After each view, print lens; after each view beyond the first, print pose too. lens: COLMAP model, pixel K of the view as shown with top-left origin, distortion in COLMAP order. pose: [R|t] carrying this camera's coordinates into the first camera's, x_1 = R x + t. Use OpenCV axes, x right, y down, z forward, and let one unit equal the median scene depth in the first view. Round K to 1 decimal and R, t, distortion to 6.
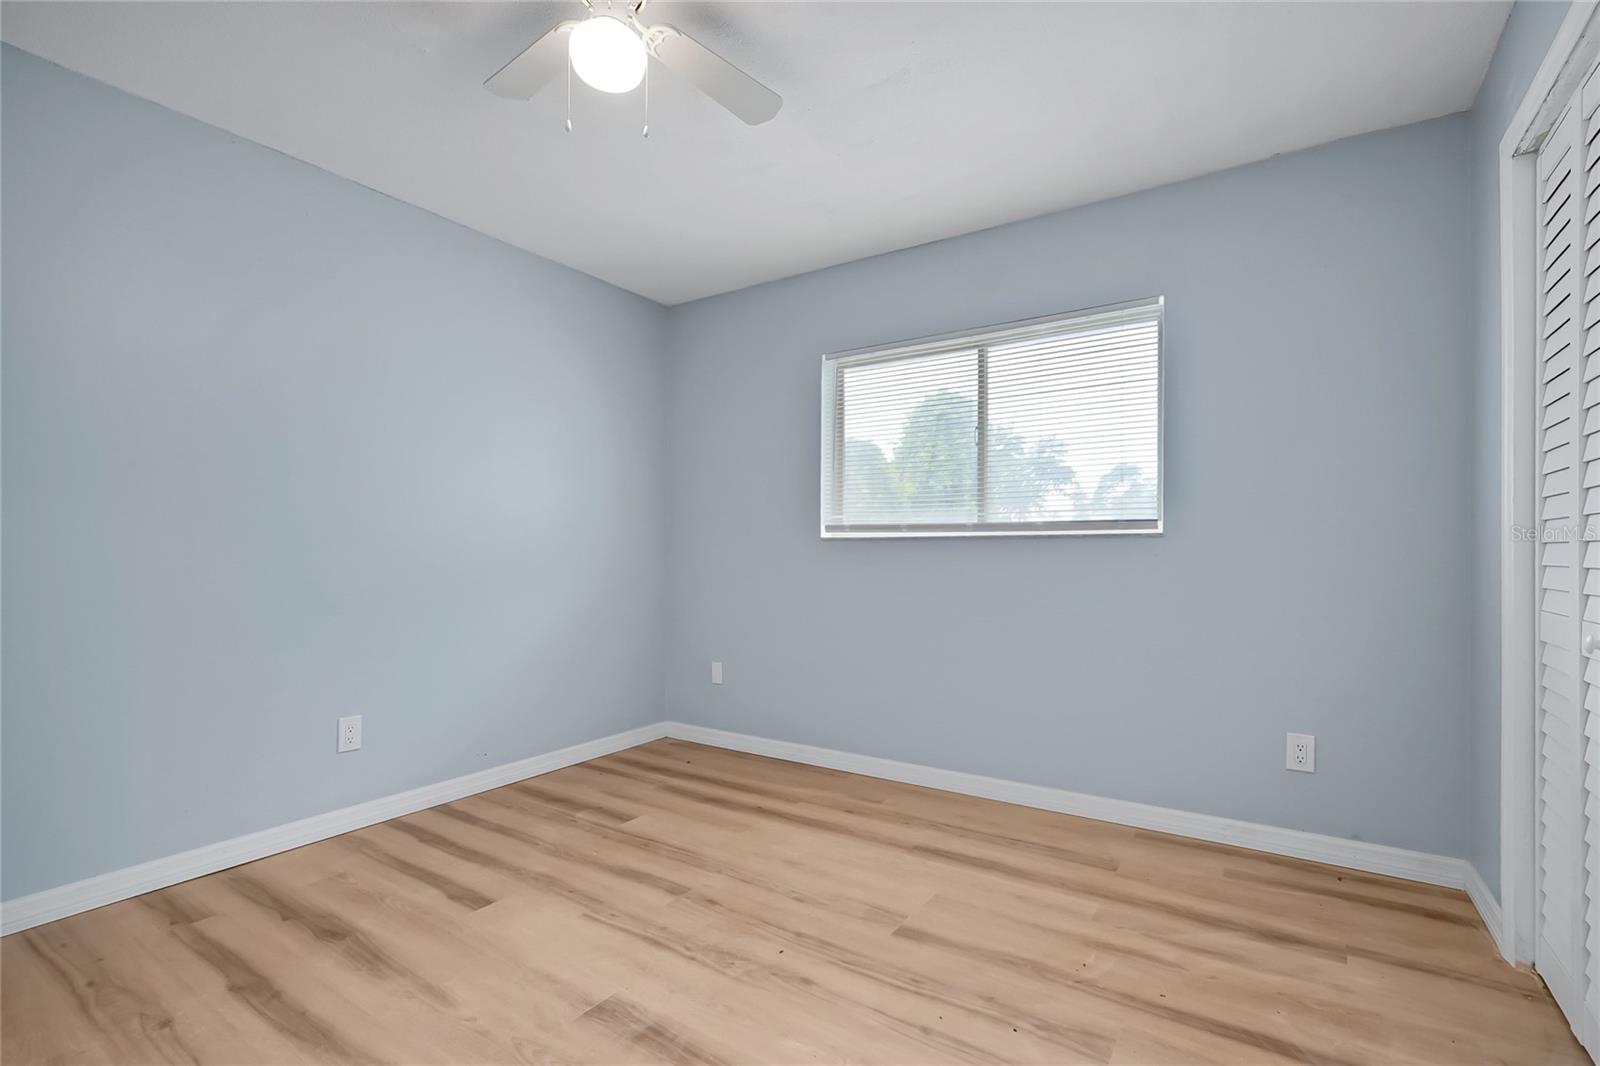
lens RADIAL K [[735.0, 0, 778.9], [0, 735.0, 560.6], [0, 0, 1]] dist [-0.002180, -0.000085]
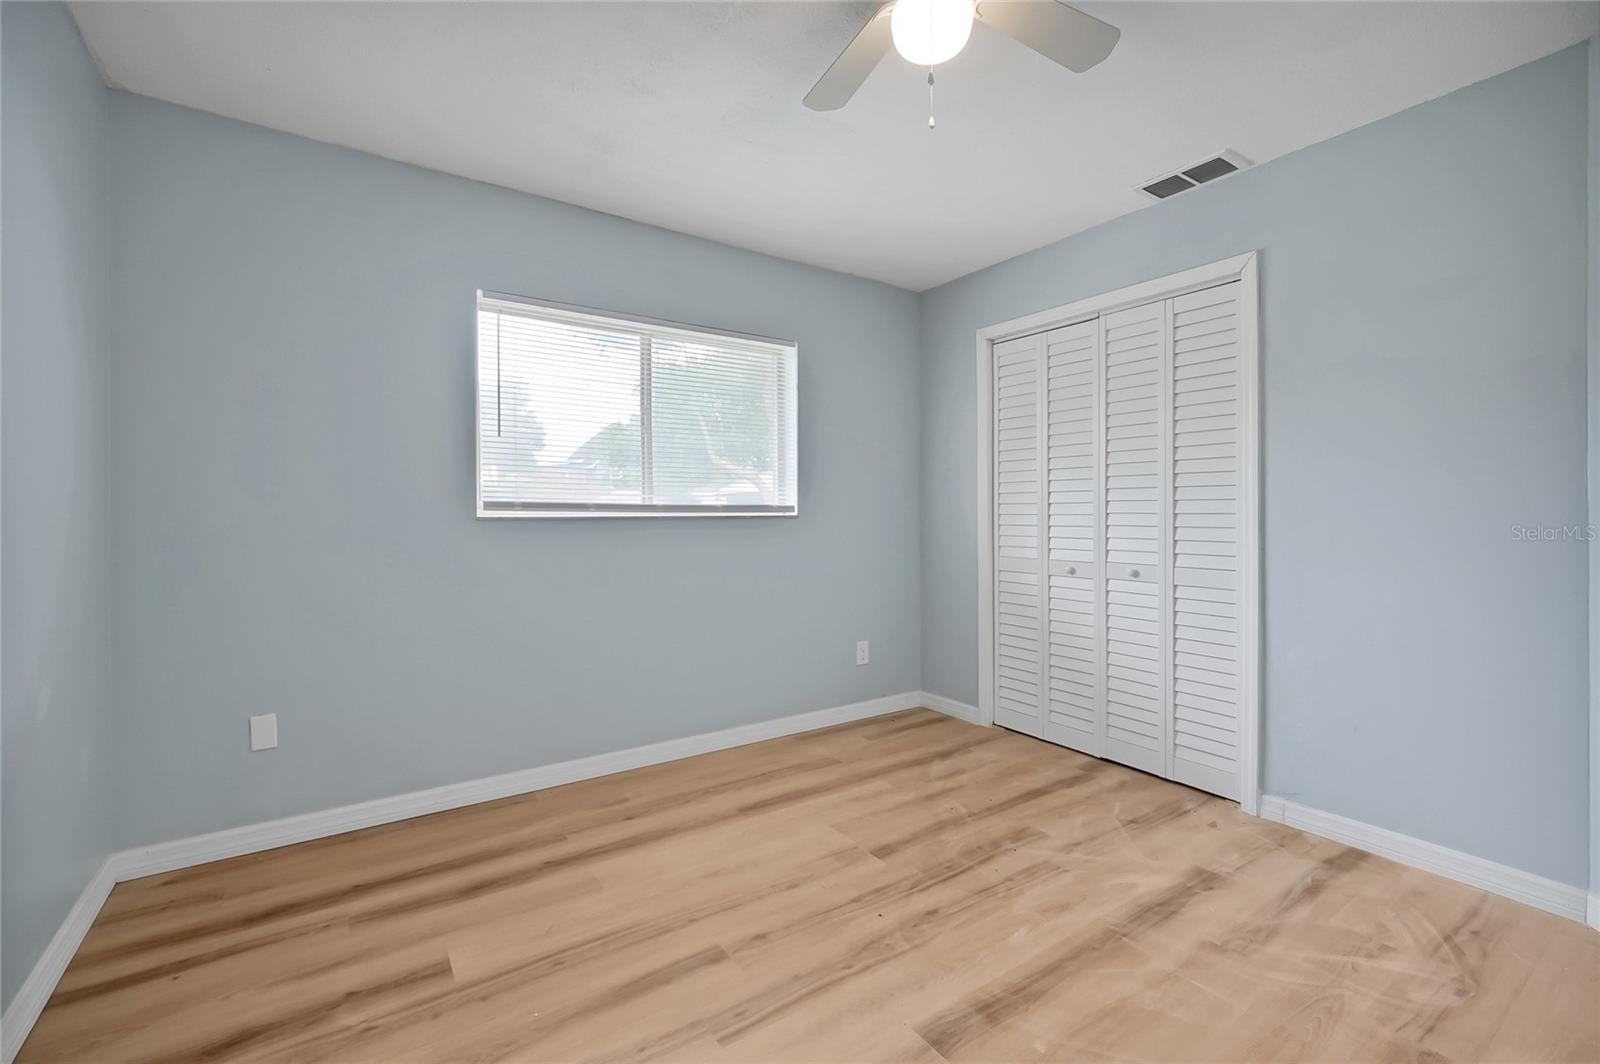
lens RADIAL K [[696.7, 0, 822.7], [0, 696.7, 529.4], [0, 0, 1]] dist [-0.001629, 0.000376]
pose [[0.343733, -0.024301, 0.938753, -0.697347], [0.009477, 0.999704, 0.022409, -0.041659], [-0.939020, 0.001194, 0.343861, 0.520386]]
